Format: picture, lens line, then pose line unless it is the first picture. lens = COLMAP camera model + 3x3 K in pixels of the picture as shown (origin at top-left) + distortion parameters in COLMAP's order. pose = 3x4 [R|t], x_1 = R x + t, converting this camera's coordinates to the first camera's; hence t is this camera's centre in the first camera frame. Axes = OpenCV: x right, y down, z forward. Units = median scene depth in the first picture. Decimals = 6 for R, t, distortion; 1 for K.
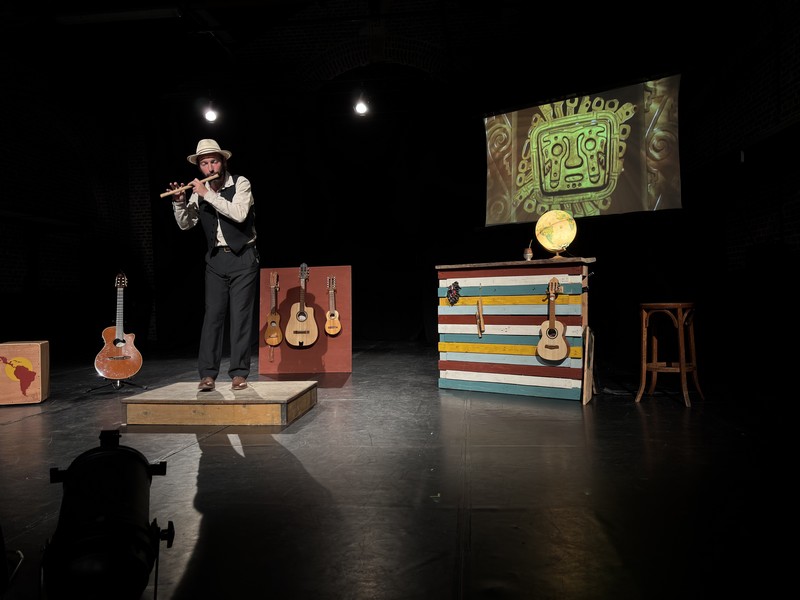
lens RADIAL K [[611.7, 0, 400.0], [0, 611.7, 300.0], [0, 0, 1]] dist [0.043796, -0.033576]
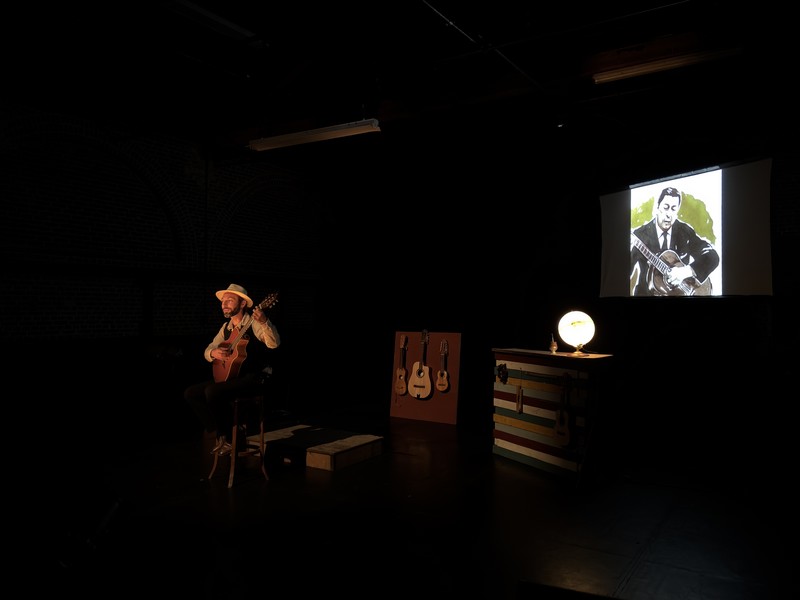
lens RADIAL K [[611.7, 0, 398.4], [0, 611.7, 294.5], [0, 0, 1]] dist [0.043796, -0.033576]
pose [[0.894561, 0.018833, -0.446550, 0.346878], [-0.028967, 0.999454, -0.015878, -0.111222], [0.446007, 0.027139, 0.894618, -0.116466]]
